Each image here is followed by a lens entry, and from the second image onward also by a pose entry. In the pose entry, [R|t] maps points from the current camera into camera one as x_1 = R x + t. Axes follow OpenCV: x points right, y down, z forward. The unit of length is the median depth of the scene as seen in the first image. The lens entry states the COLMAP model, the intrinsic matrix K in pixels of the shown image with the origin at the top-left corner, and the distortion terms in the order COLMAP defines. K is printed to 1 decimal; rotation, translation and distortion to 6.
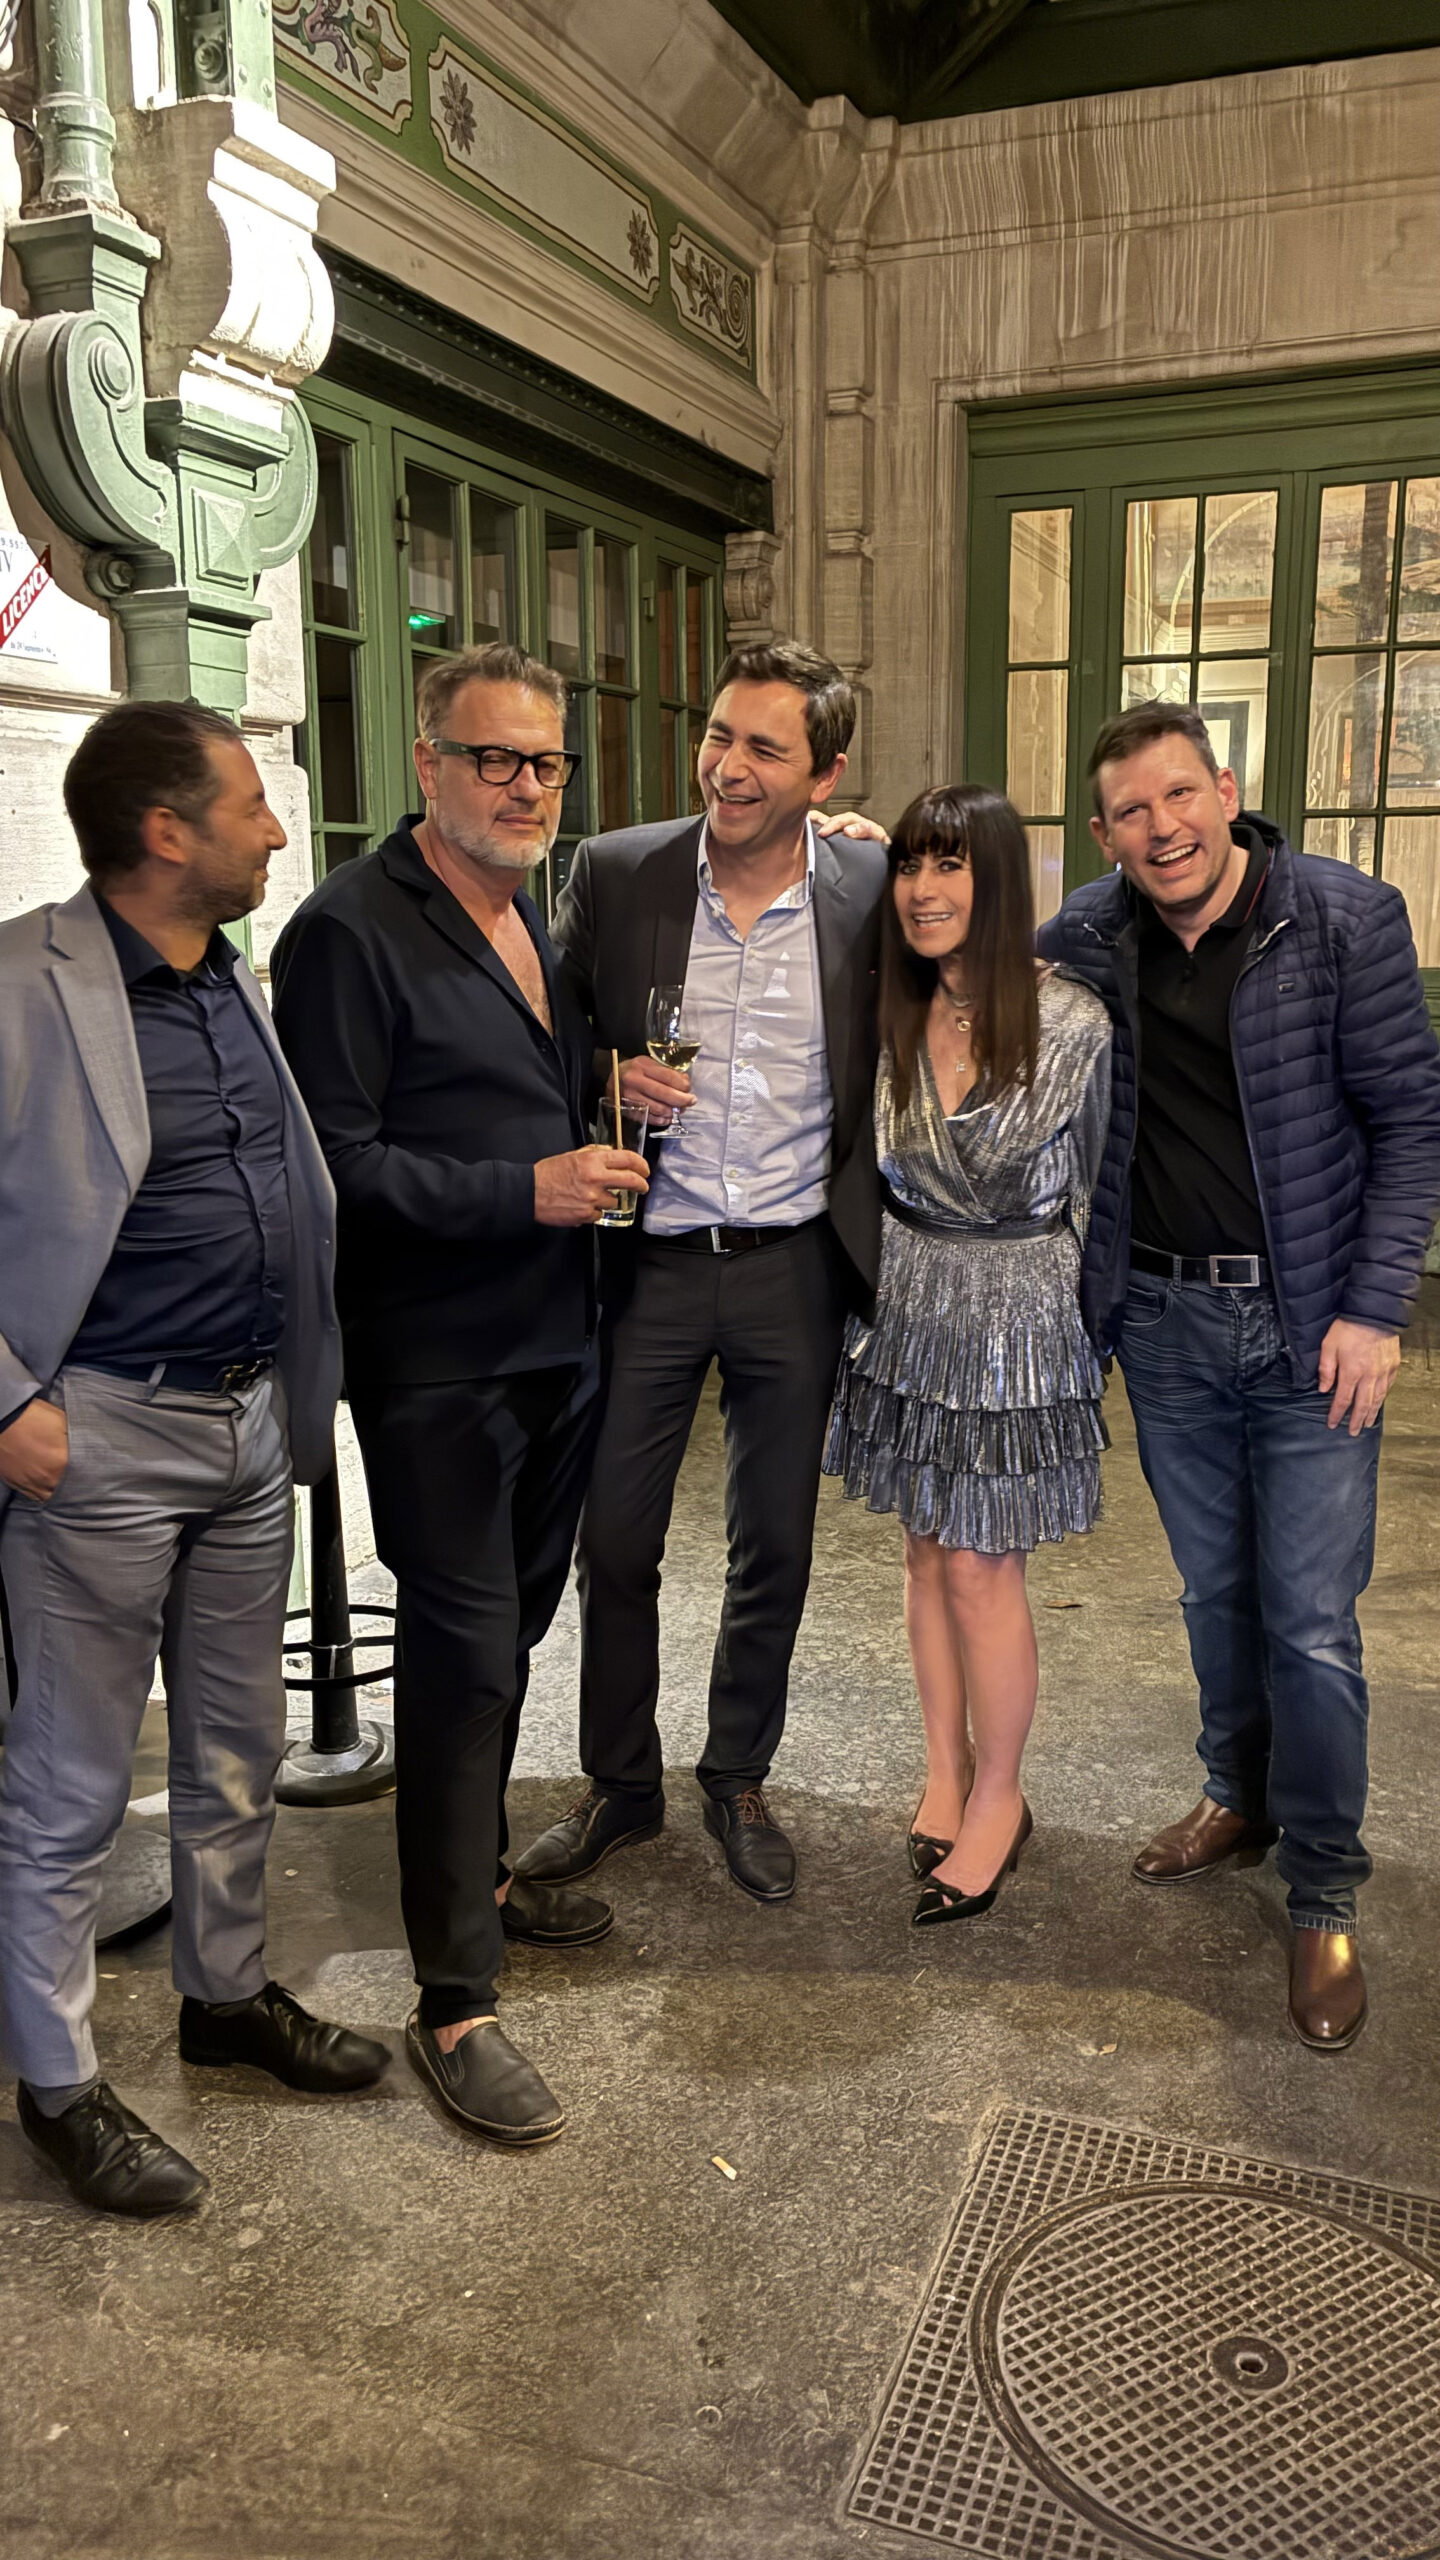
lens RADIAL K [[1953.2, 0, 718.9], [0, 1953.2, 1369.0], [0, 0, 1]] dist [0.001425, -0.035678]
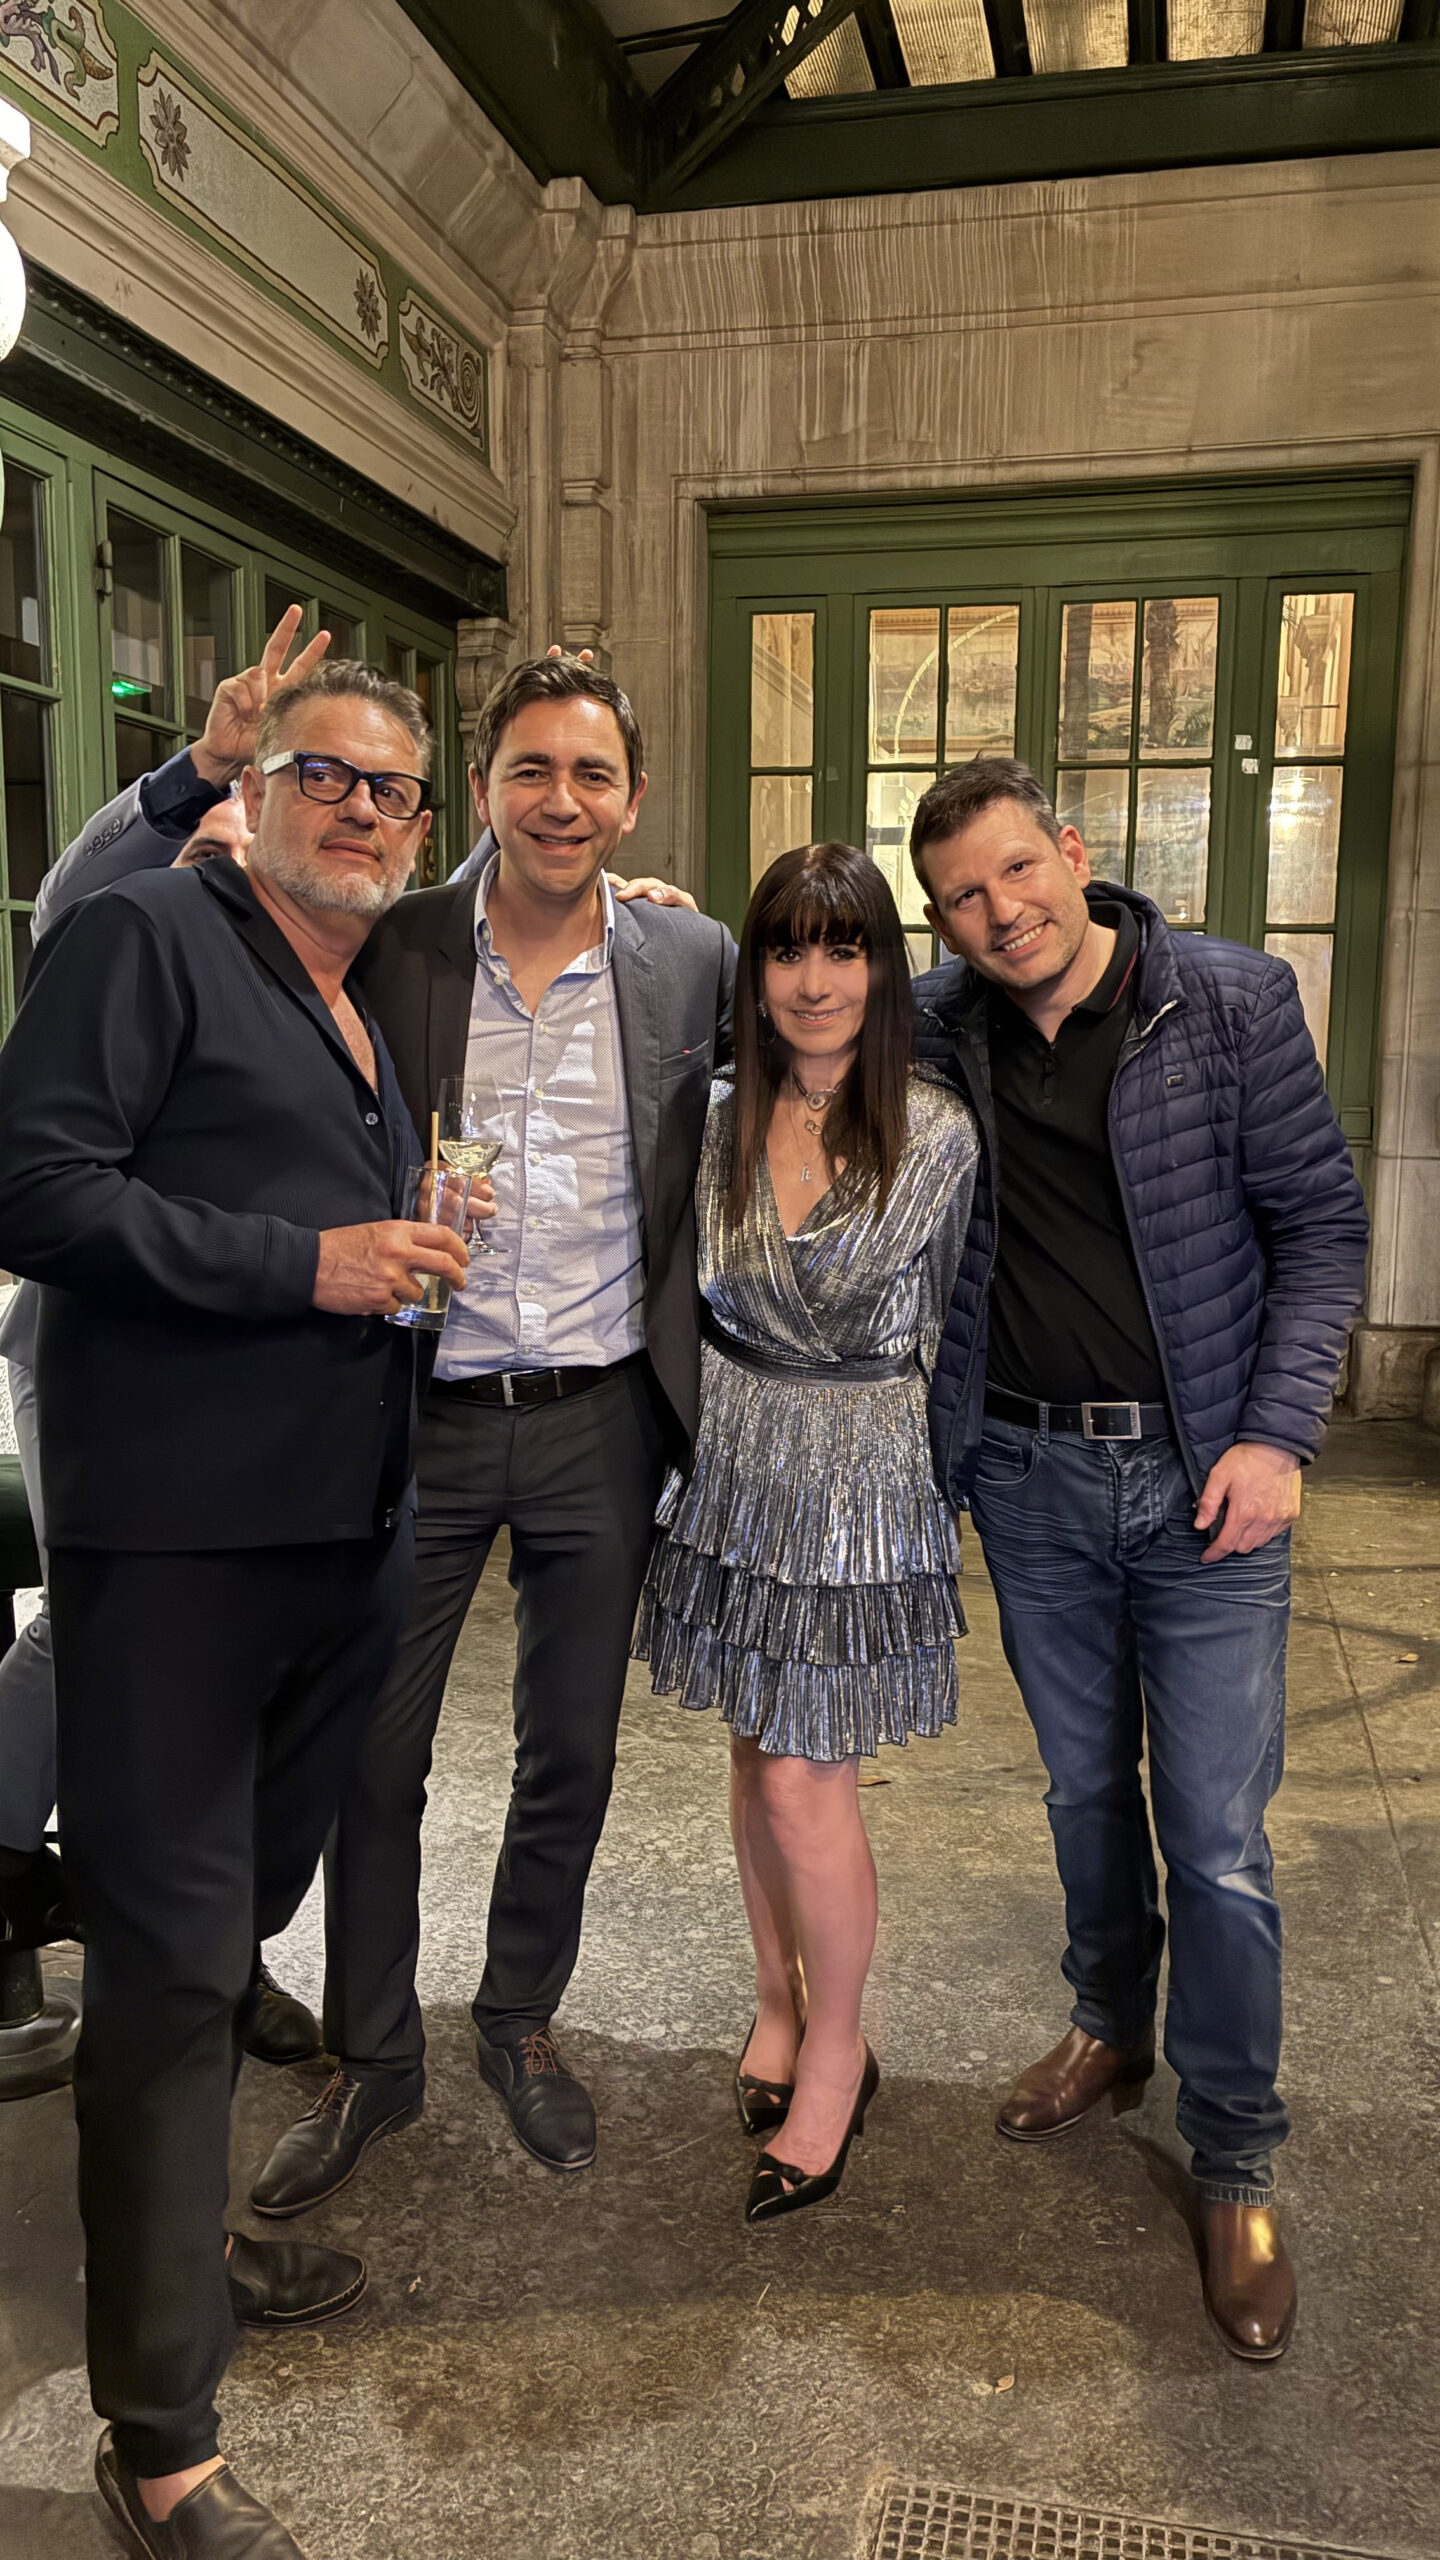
lens RADIAL K [[1953.2, 0, 718.9], [0, 1953.2, 1369.0], [0, 0, 1]] dist [0.001425, -0.035678]
pose [[0.989242, -0.006293, 0.146150, -0.016293], [0.015019, 0.998164, -0.058676, -0.012315], [-0.145513, 0.060240, 0.987521, 0.098643]]
